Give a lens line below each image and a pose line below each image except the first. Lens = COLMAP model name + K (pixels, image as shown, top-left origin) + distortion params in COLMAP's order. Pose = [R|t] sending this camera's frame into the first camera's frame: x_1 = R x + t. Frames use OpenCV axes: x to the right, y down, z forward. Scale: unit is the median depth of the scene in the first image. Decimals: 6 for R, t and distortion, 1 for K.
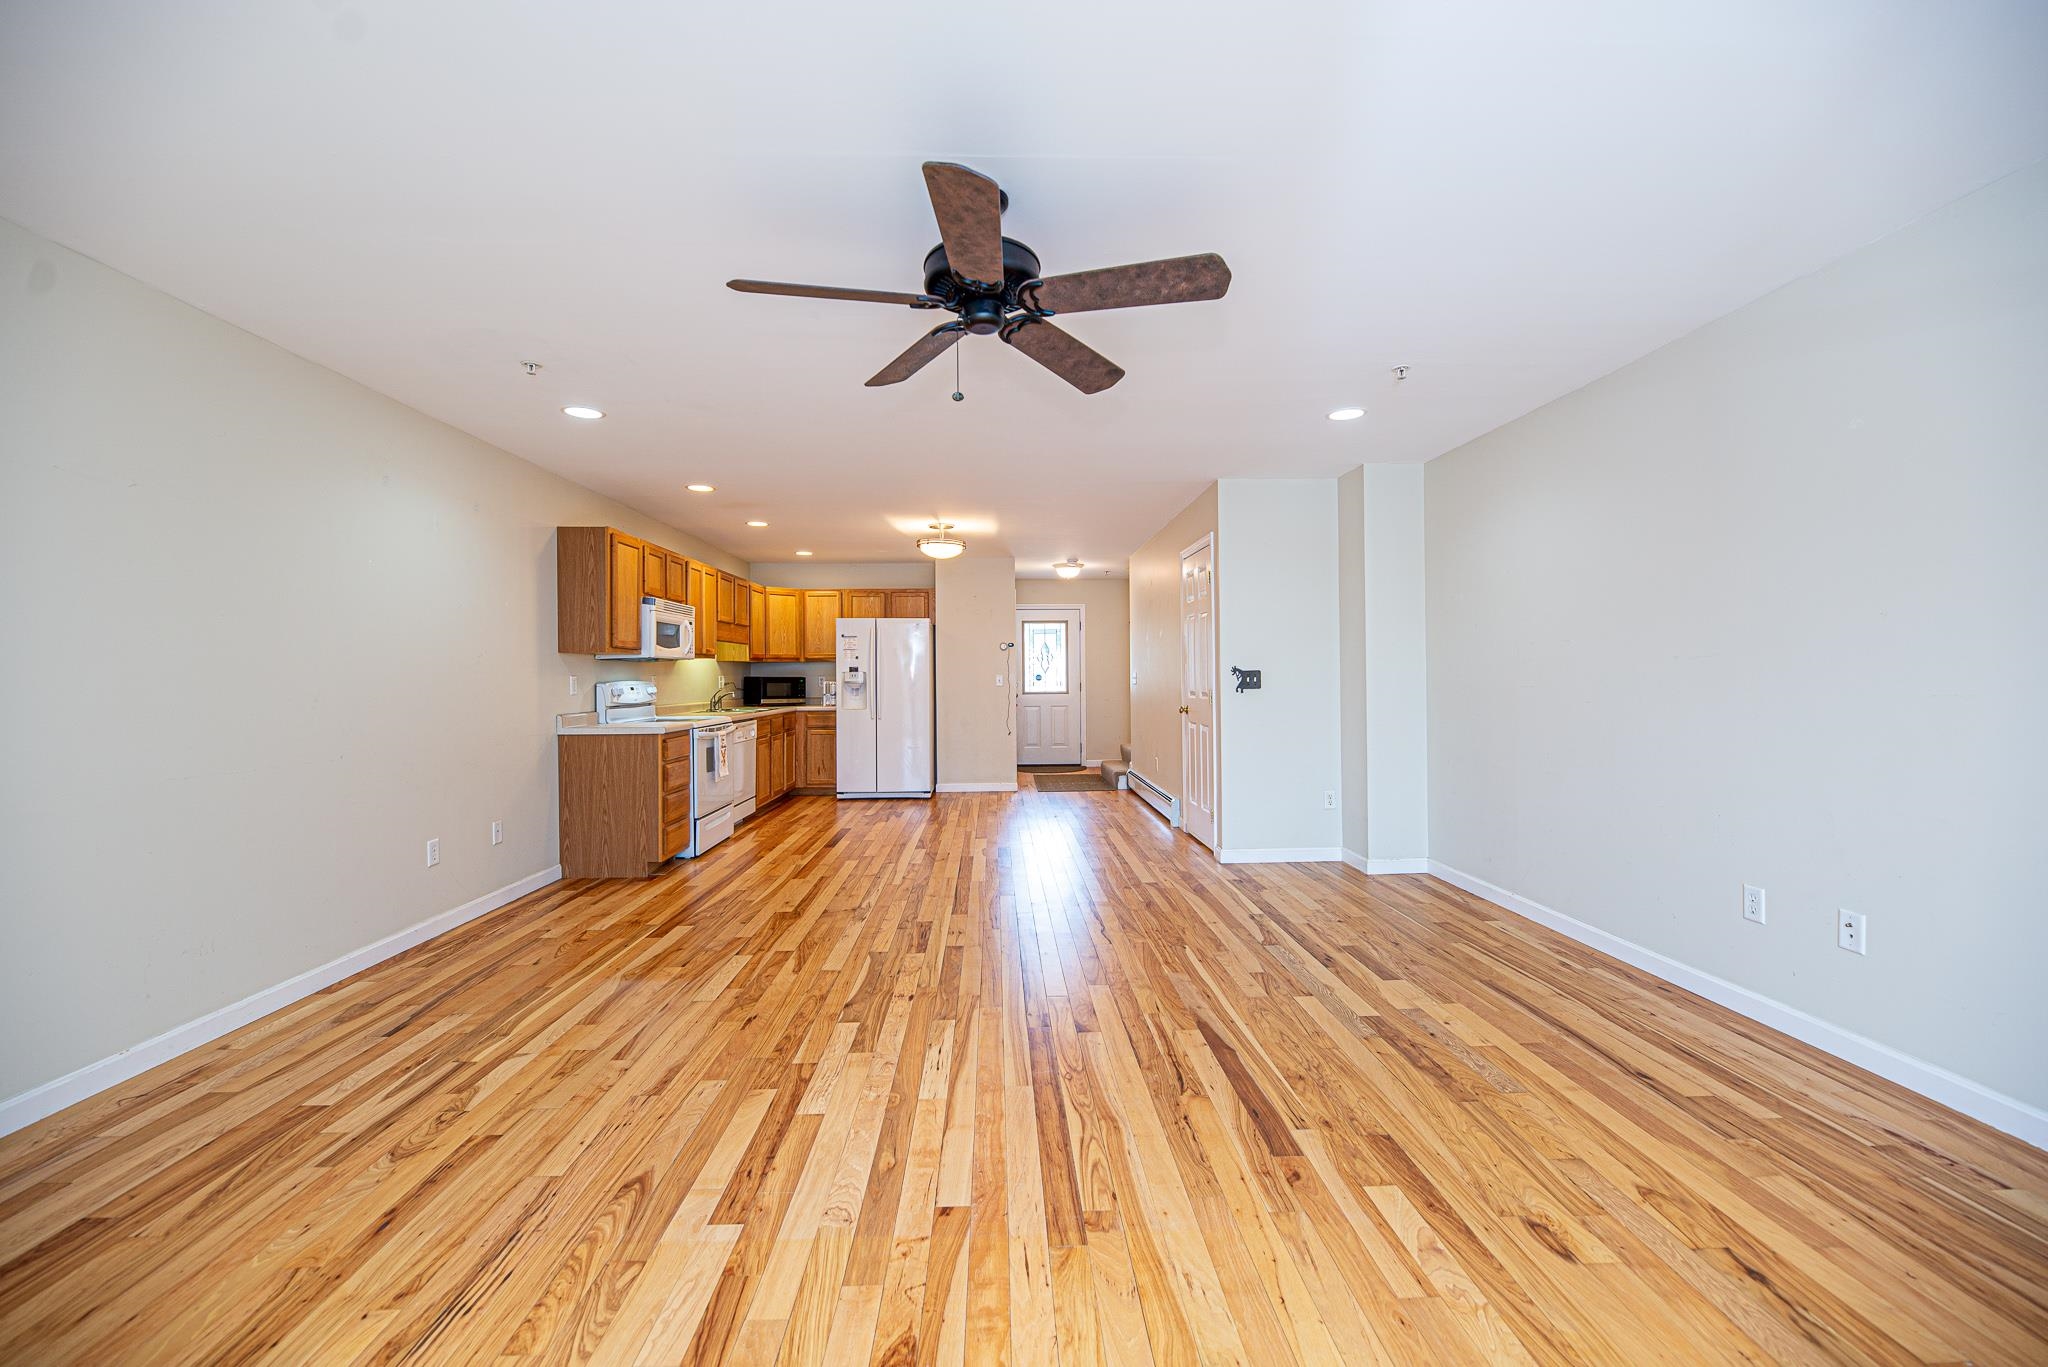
lens RADIAL K [[834.2, 0, 1030.3], [0, 834.2, 684.5], [0, 0, 1]] dist [-0.001847, -0.003015]
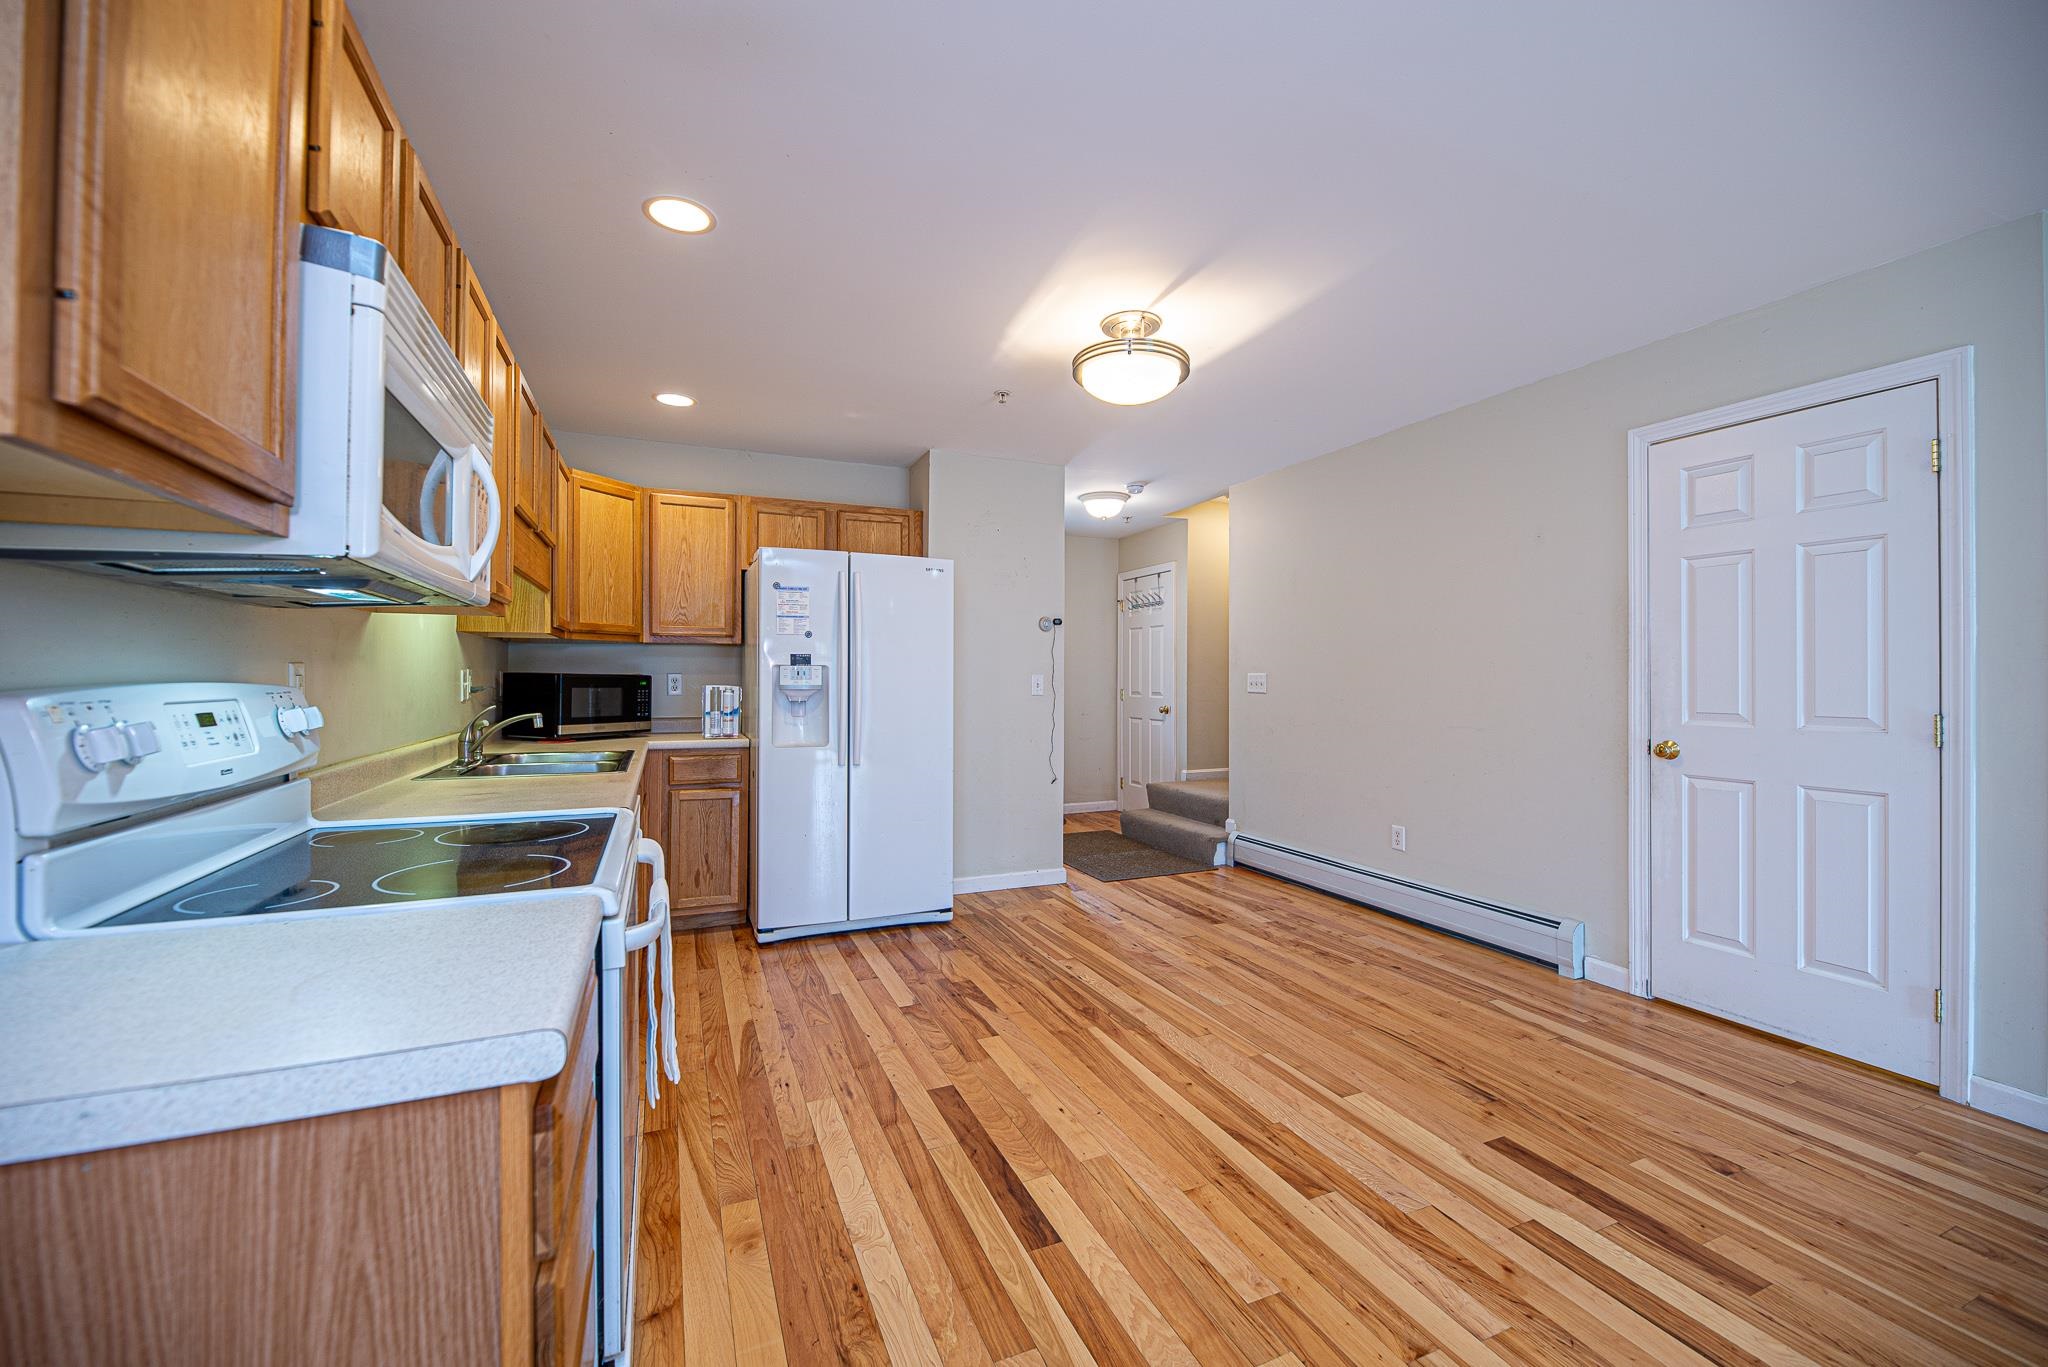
lens RADIAL K [[834.2, 0, 1026.7], [0, 834.2, 678.9], [0, 0, 1]] dist [-0.001847, -0.003015]
pose [[0.935405, 0.008475, 0.353477, -0.428109], [-0.005364, 0.999938, -0.009782, -0.005590], [-0.353538, 0.007254, 0.935392, 0.872981]]
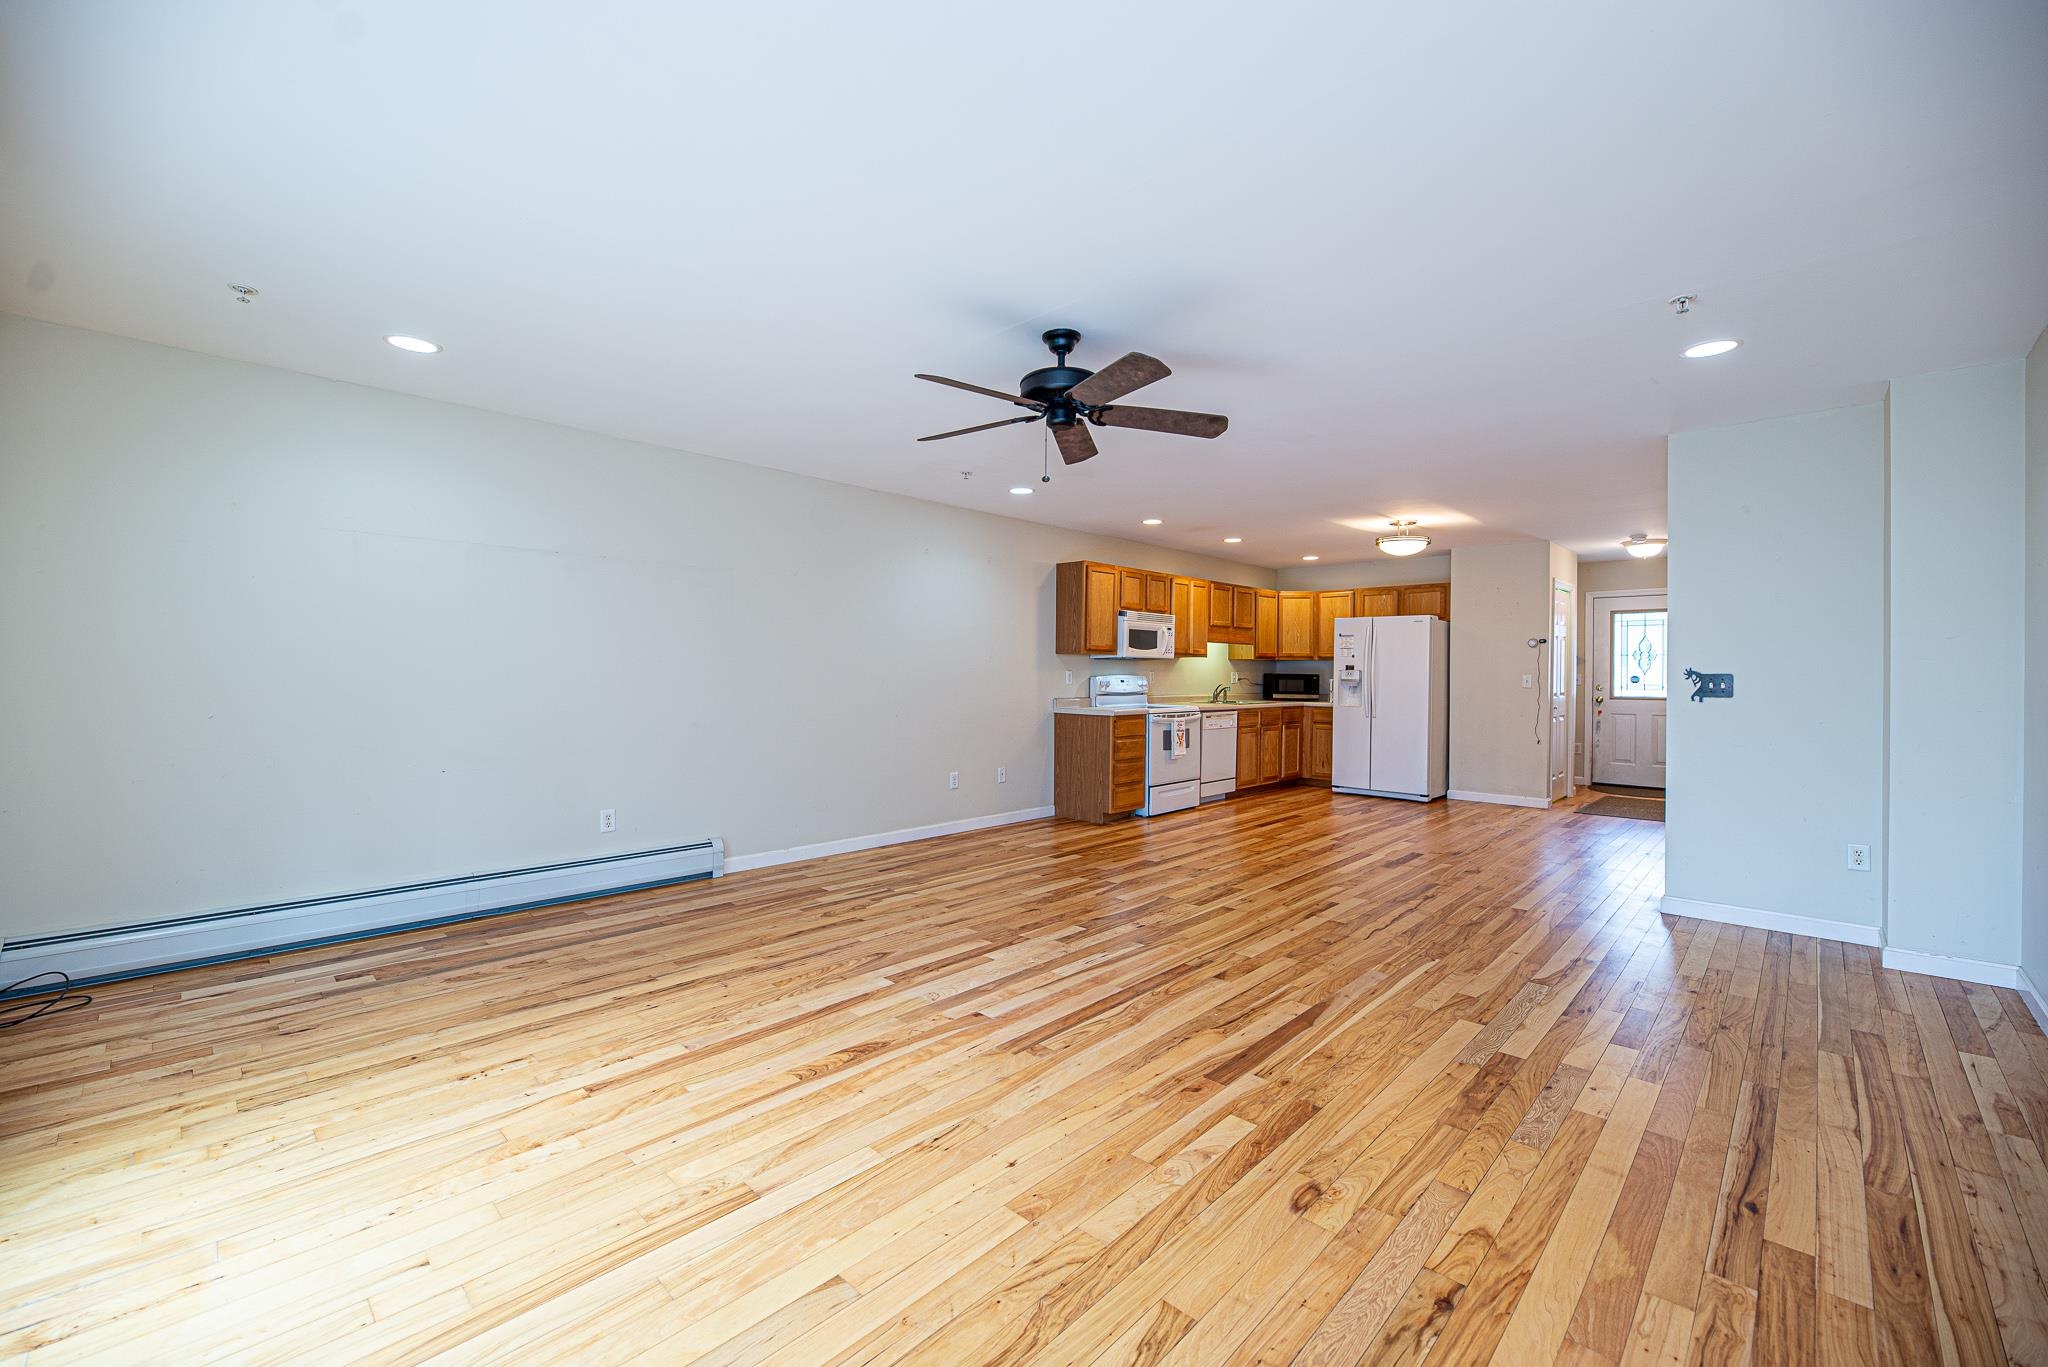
lens RADIAL K [[834.2, 0, 1007.9], [0, 834.2, 680.6], [0, 0, 1]] dist [-0.001847, -0.003015]
pose [[0.684371, 0.020432, -0.728848, 0.412865], [-0.020358, 0.999753, 0.008911, -0.004310], [0.728850, 0.008739, 0.684618, -0.014509]]
